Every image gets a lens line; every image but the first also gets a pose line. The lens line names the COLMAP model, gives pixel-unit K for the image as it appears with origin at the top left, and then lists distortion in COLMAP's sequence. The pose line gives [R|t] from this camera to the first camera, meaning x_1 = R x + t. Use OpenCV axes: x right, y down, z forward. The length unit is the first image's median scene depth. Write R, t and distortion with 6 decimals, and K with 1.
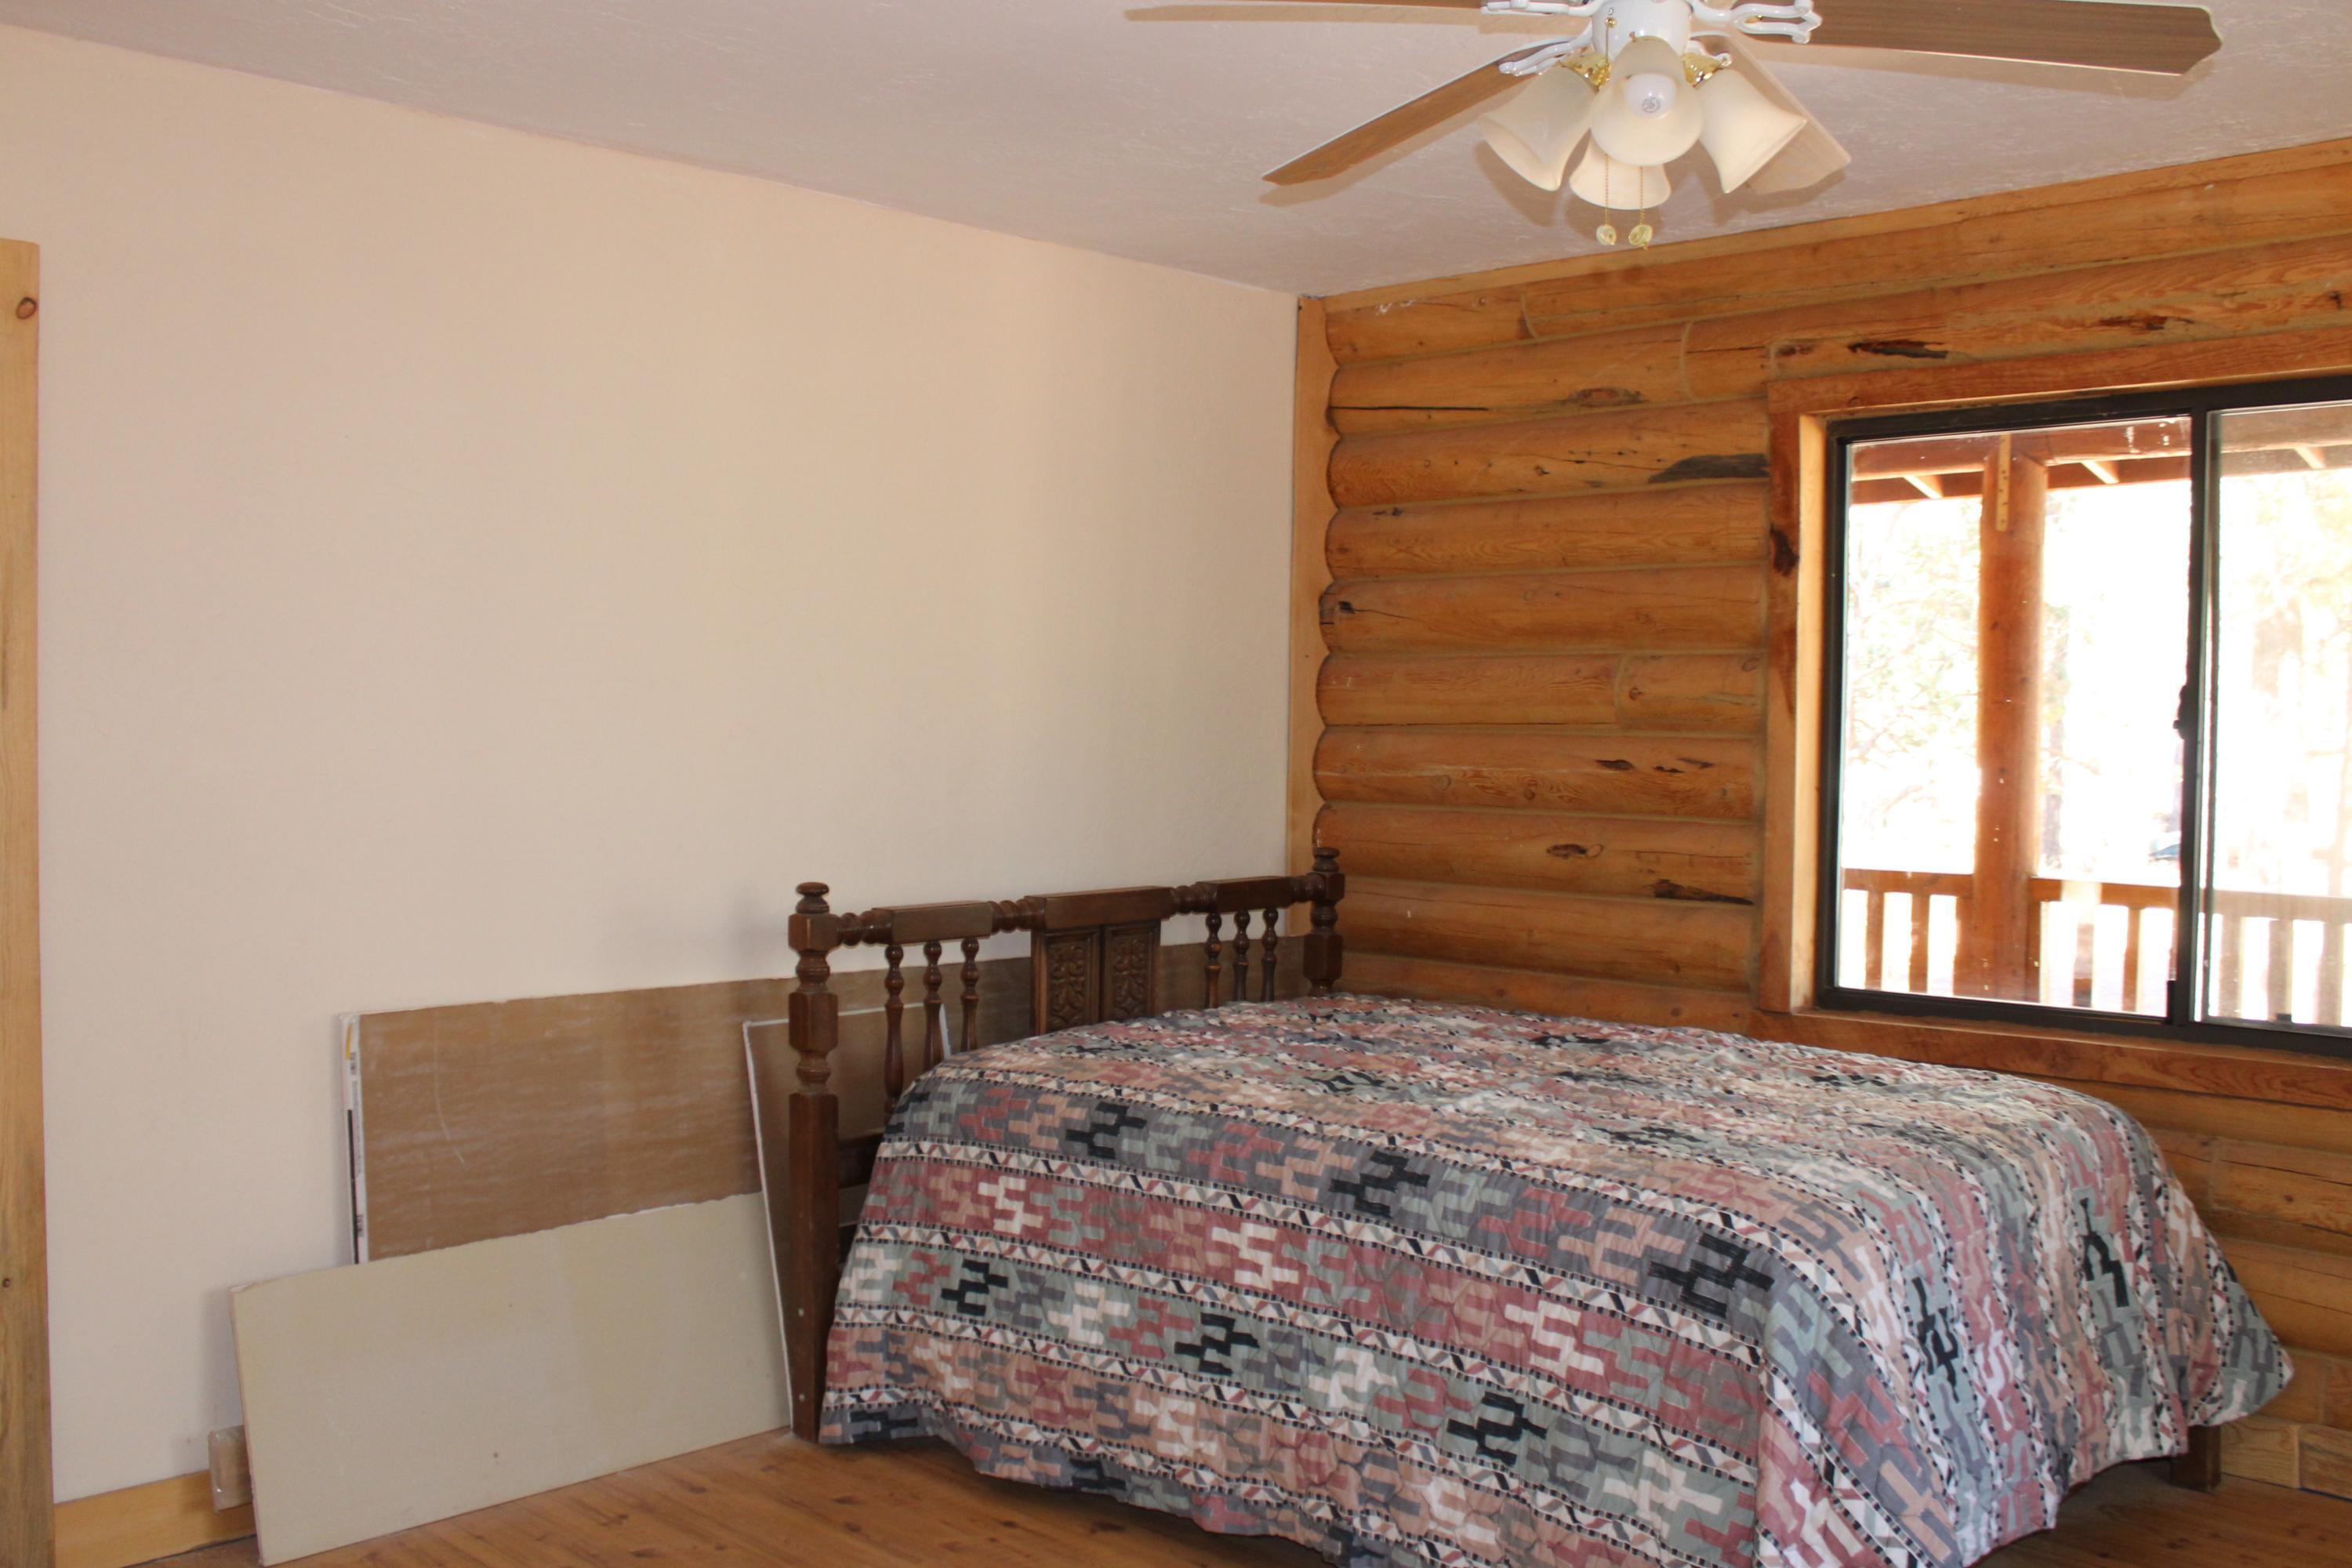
lens RADIAL K [[2117.3, 0, 1176.0], [0, 2117.3, 784.0], [0, 0, 1]] dist [-0.149124, 0.122228]
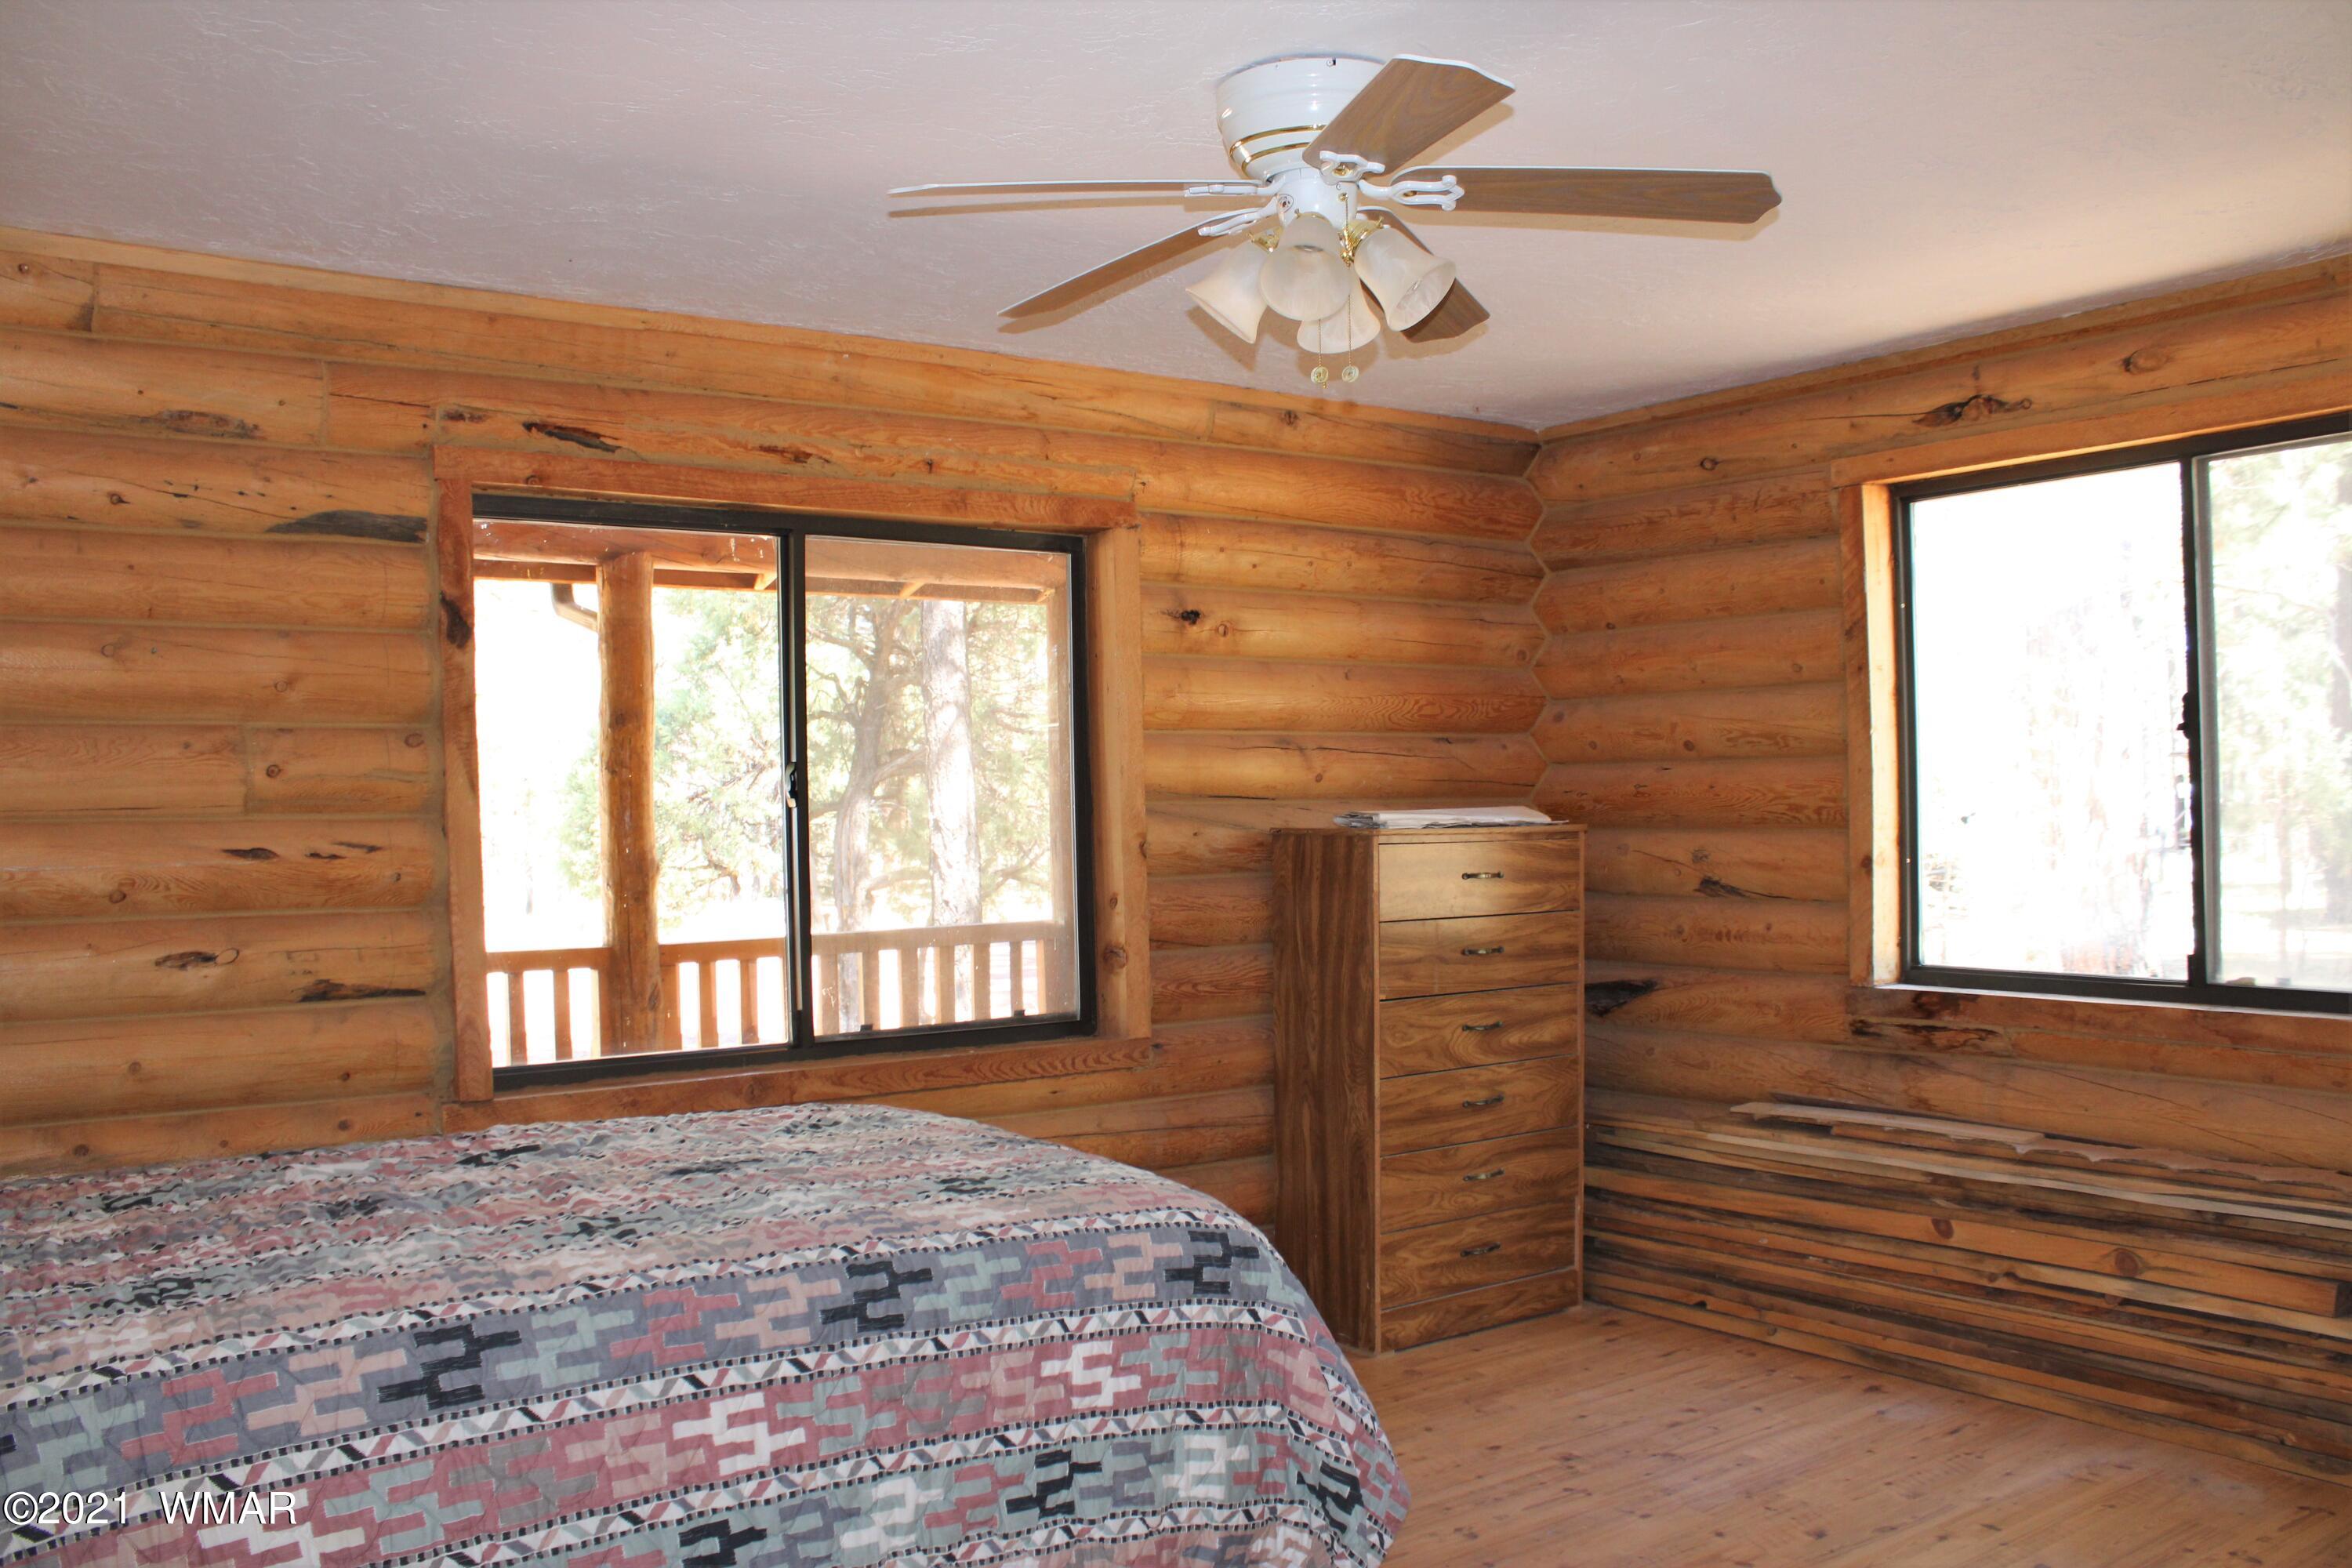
lens RADIAL K [[1949.8, 0, 1166.9], [0, 1949.8, 789.2], [0, 0, 1]] dist [-0.169769, 0.156707]
pose [[0.185978, -0.004161, 0.982545, -0.531226], [0.048393, 0.998816, -0.004930, -0.015044], [-0.981361, 0.048465, 0.185959, 0.539033]]
